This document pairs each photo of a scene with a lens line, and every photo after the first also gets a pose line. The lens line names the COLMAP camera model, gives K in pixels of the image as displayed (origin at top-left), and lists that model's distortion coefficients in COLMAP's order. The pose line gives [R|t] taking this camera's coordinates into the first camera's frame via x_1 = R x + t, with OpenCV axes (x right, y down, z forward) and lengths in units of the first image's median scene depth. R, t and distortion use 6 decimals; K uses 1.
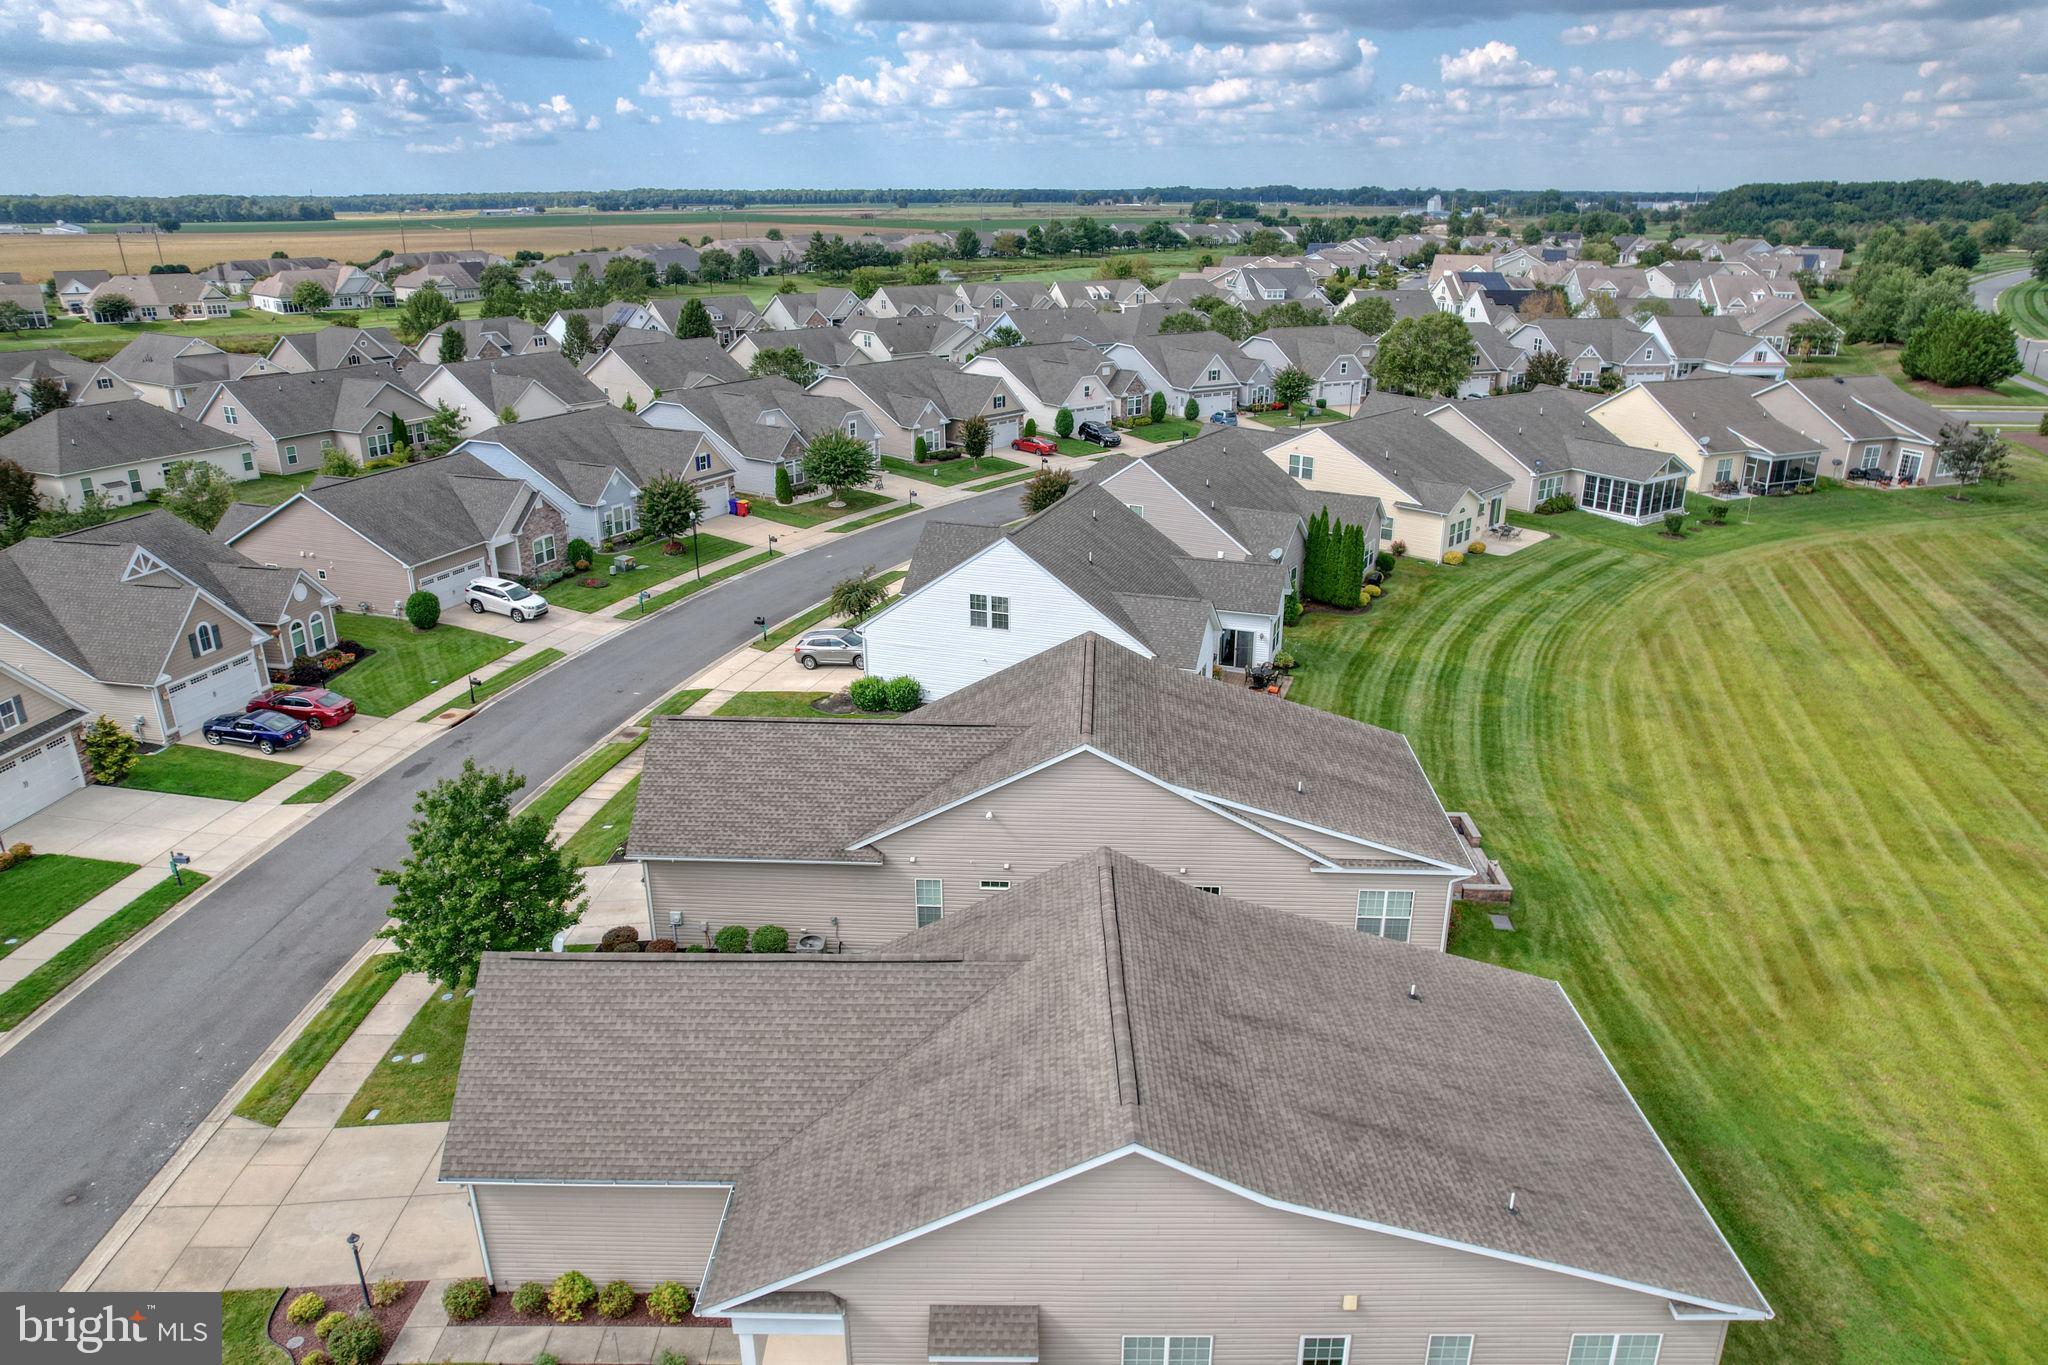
lens RADIAL K [[1317.9, 0, 1024.0], [0, 1317.9, 682.5], [0, 0, 1]] dist [-0.079121, 0.067768]
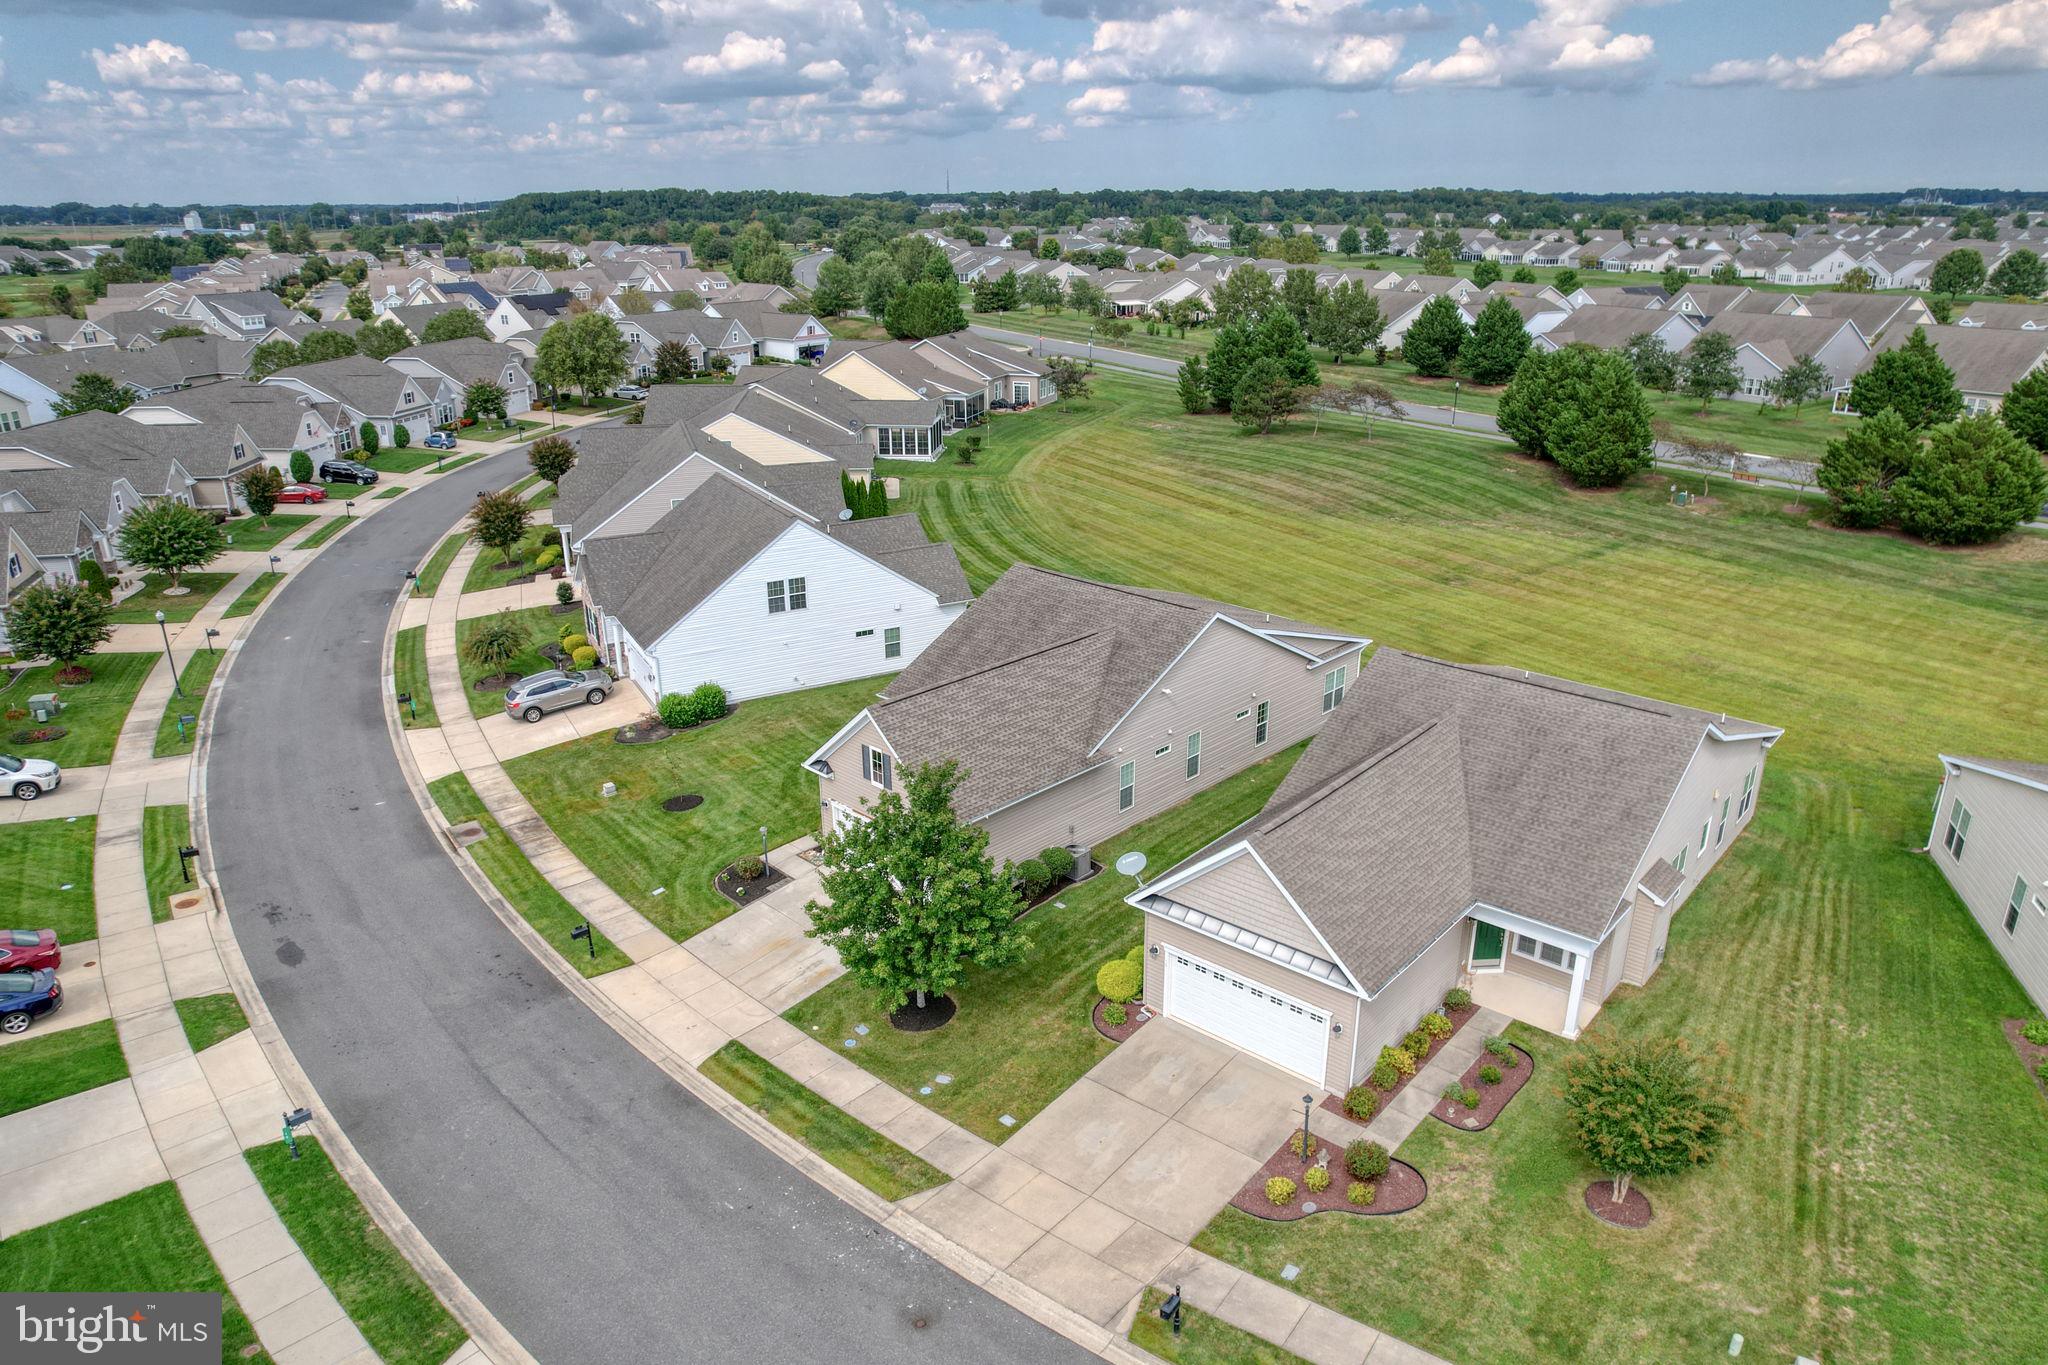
lens RADIAL K [[1317.9, 0, 1024.0], [0, 1317.9, 682.5], [0, 0, 1]] dist [-0.079121, 0.067768]
pose [[0.664890, -0.261362, 0.699722, -0.386942], [0.266971, 0.958057, 0.104175, -0.027711], [-0.697601, 0.117541, 0.706779, 0.092165]]
